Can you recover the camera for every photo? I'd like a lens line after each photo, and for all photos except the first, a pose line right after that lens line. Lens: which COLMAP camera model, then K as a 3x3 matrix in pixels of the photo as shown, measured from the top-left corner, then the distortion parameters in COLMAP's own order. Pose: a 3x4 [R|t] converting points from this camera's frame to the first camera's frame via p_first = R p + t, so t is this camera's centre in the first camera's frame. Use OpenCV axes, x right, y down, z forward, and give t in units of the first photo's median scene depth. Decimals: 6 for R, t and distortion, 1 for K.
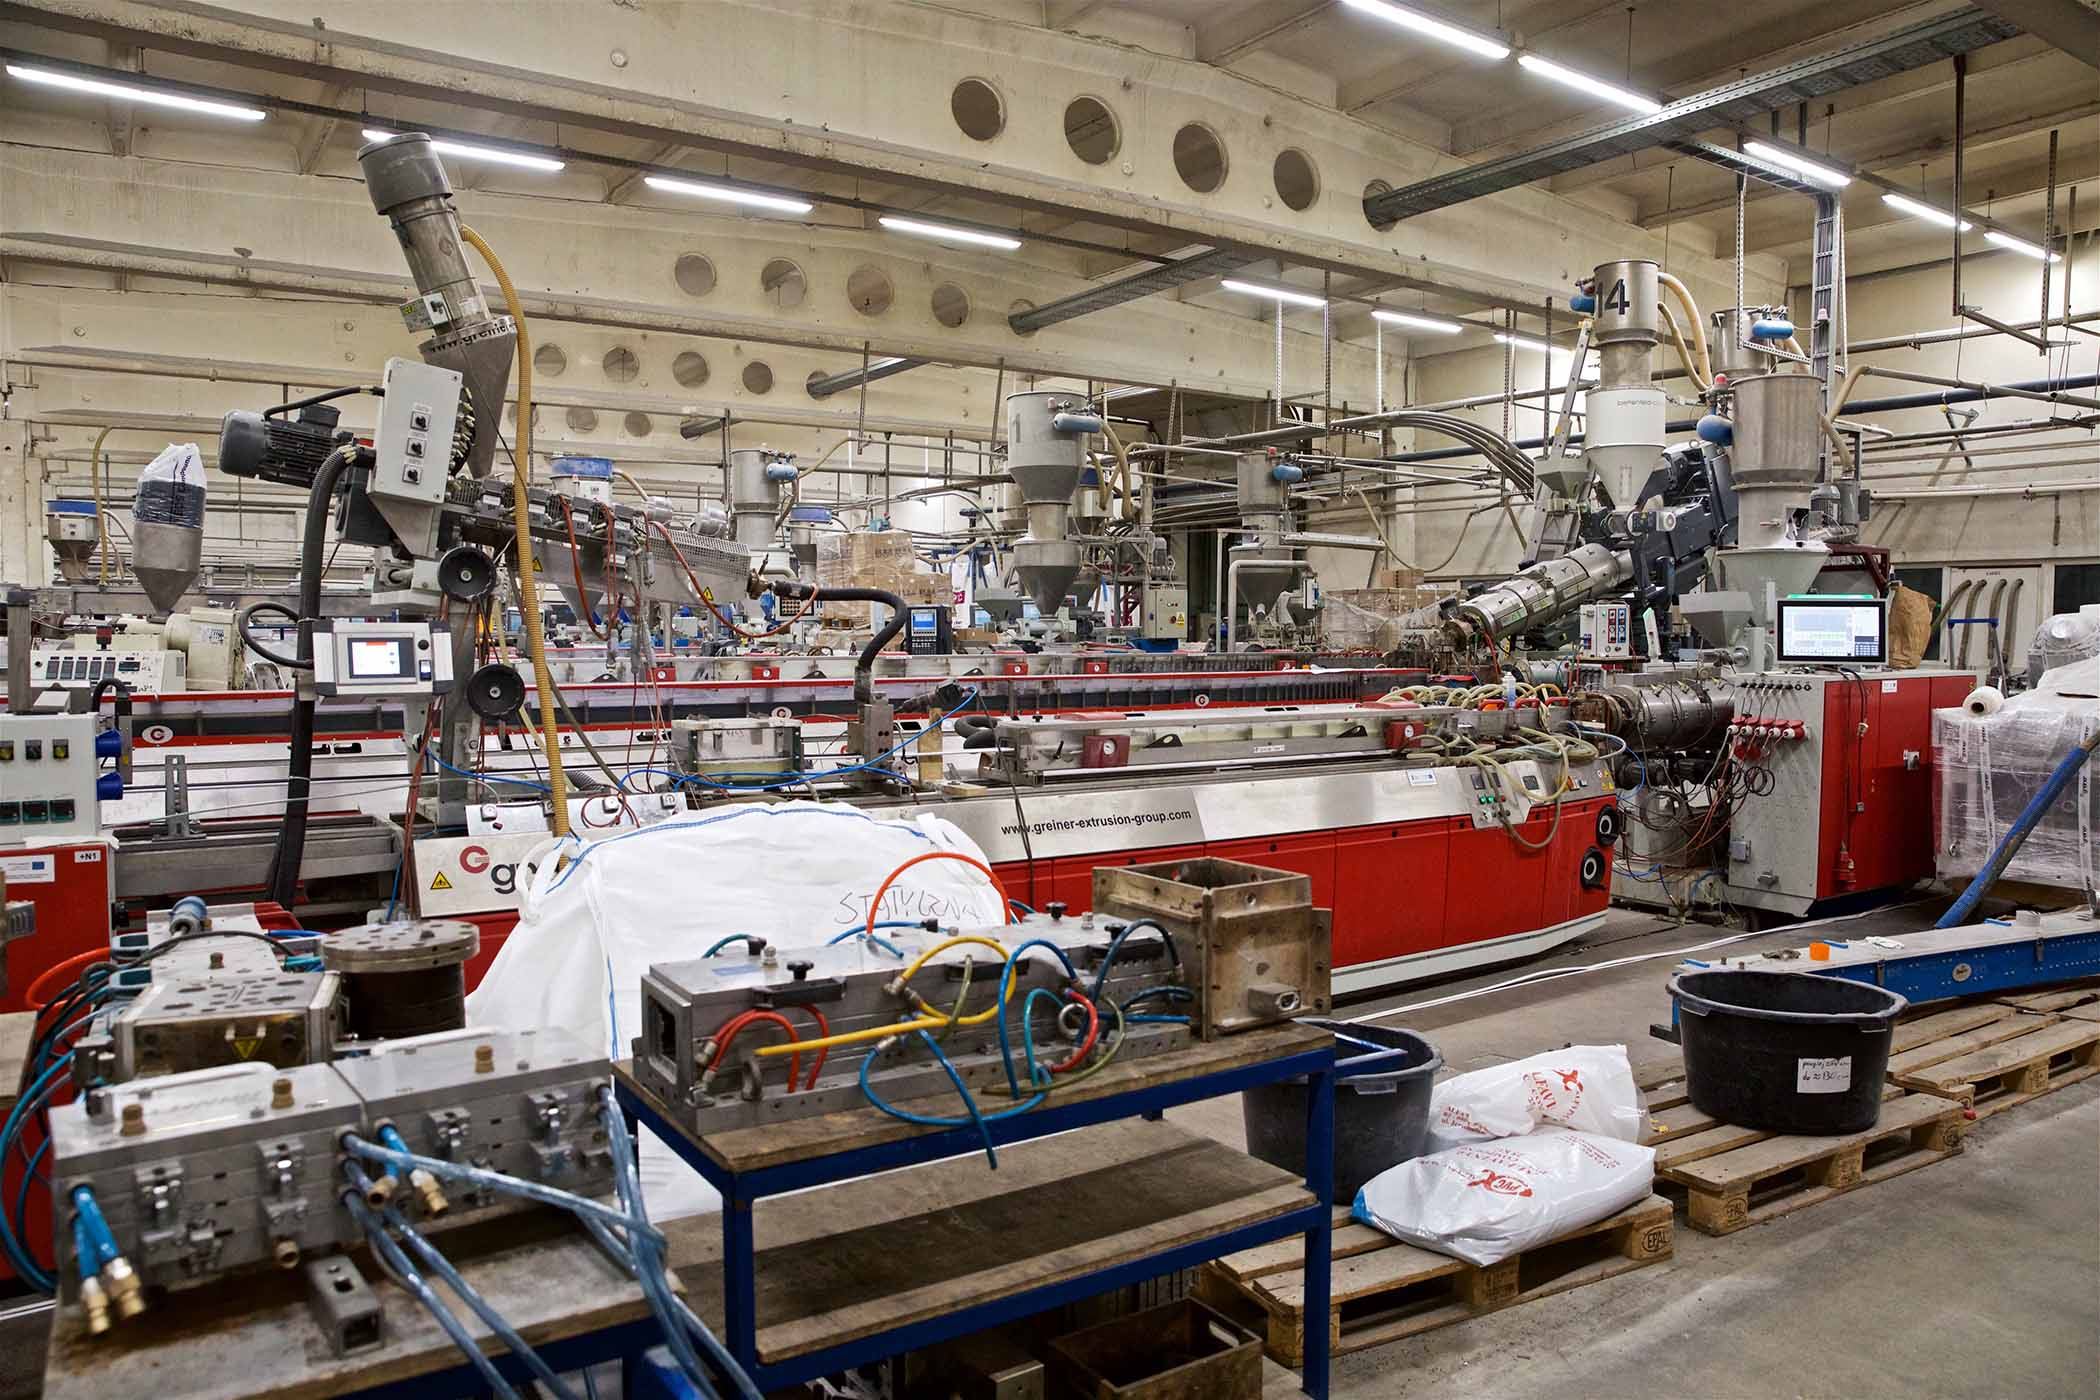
lens RADIAL K [[1414.4, 0, 1050.0], [0, 1414.4, 700.0], [0, 0, 1]] dist [-0.115485, 0.088650]
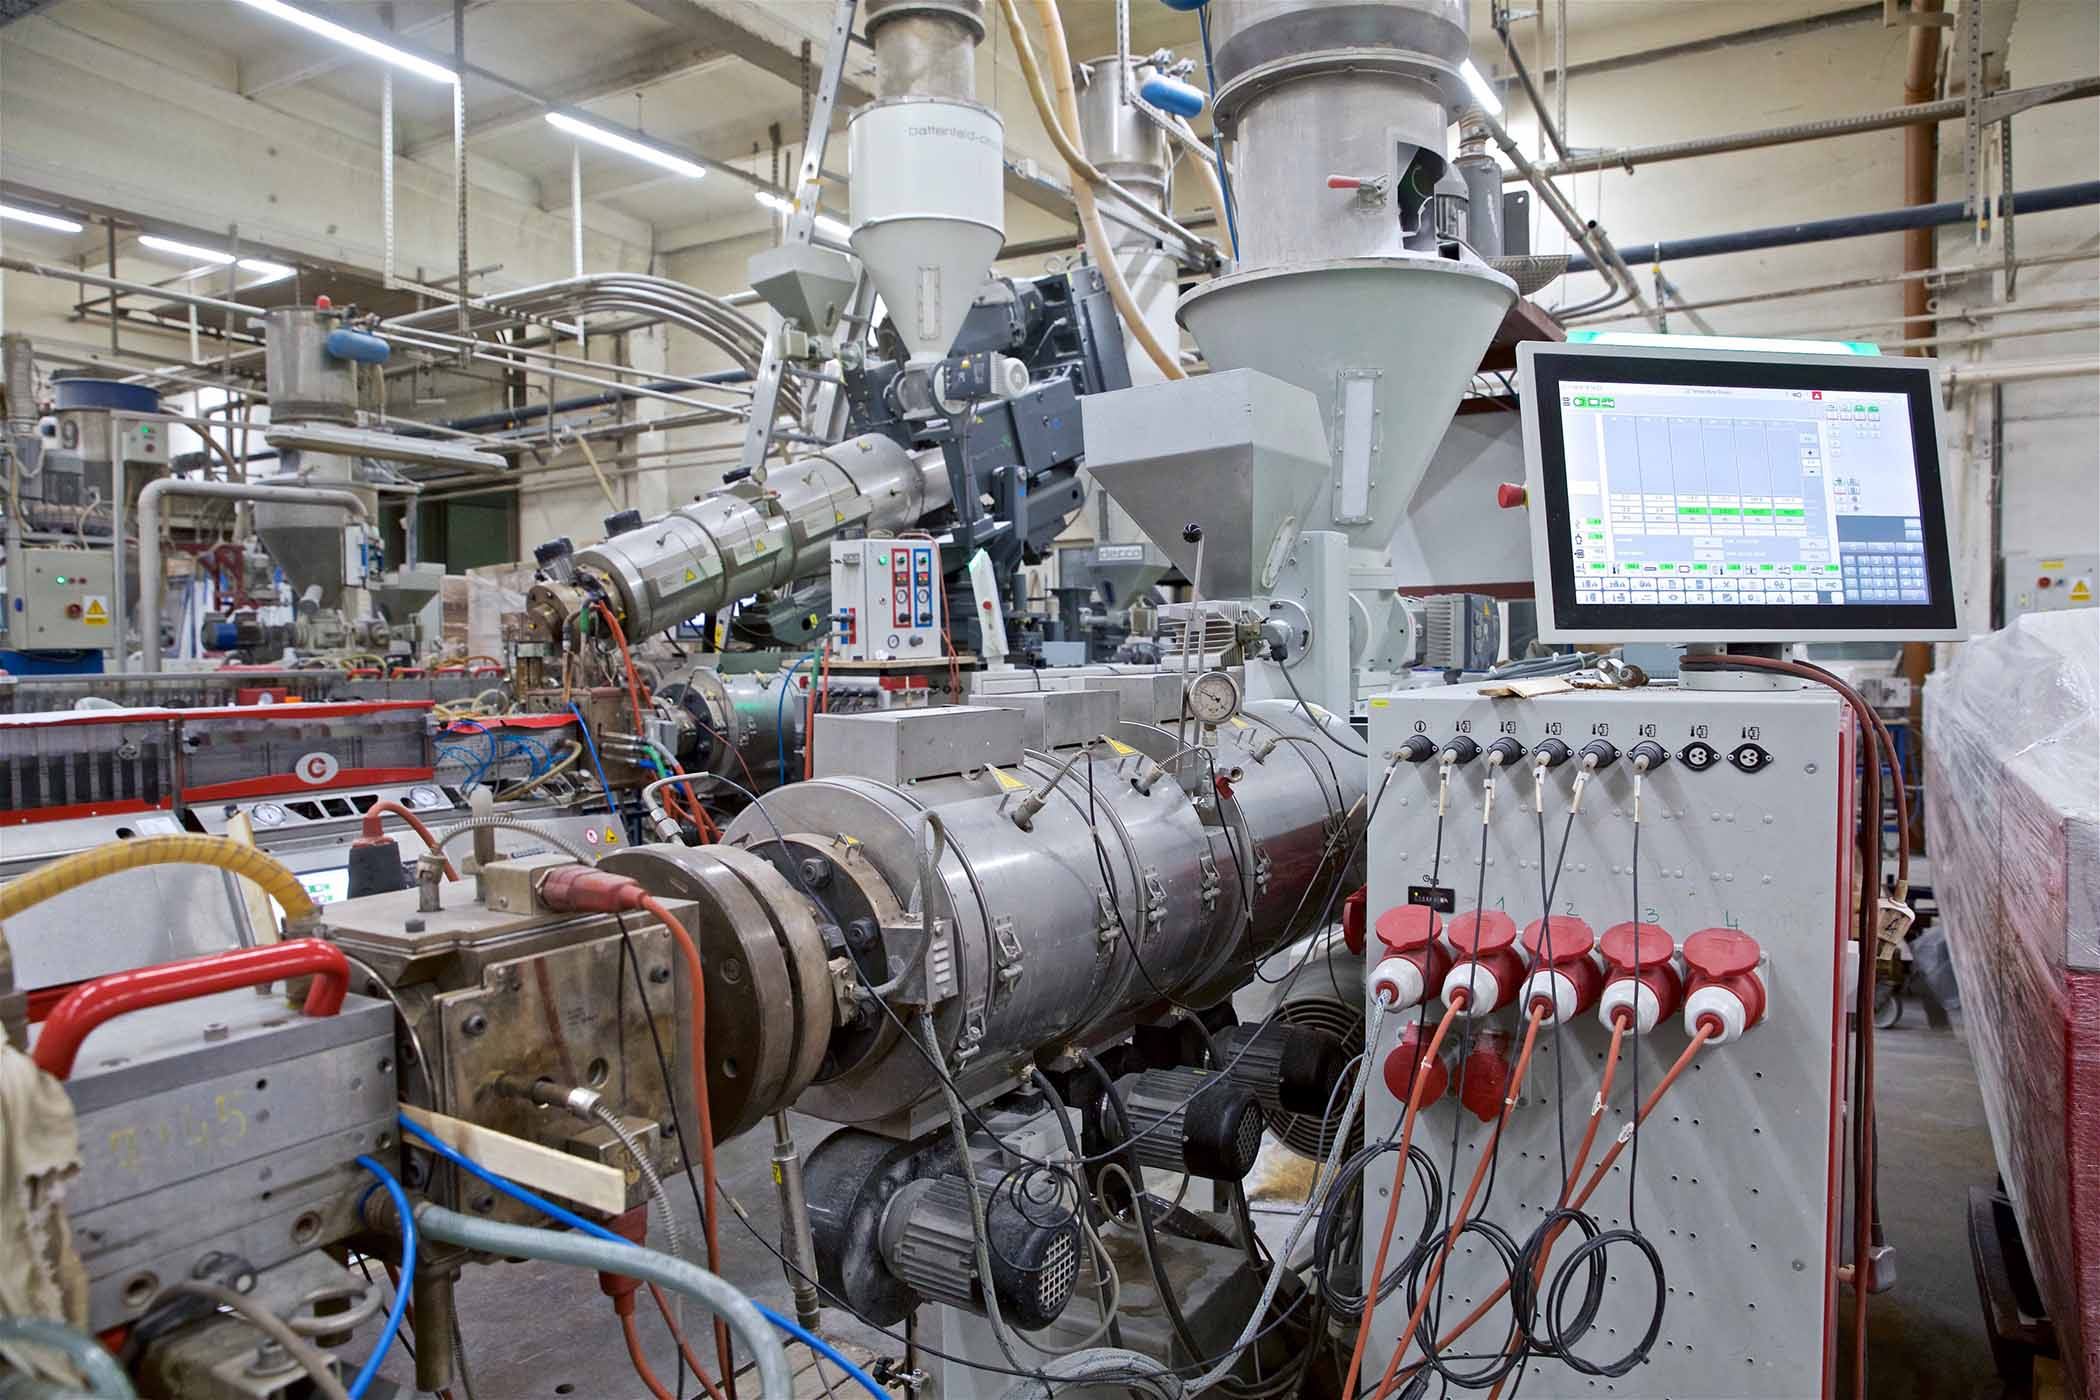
lens RADIAL K [[1414.4, 0, 1050.0], [0, 1414.4, 700.0], [0, 0, 1]] dist [-0.115485, 0.088650]
pose [[0.899906, -0.029644, 0.435076, 0.235842], [0.037031, 0.999278, -0.008508, -0.012109], [-0.434510, 0.023767, 0.900354, 0.543870]]
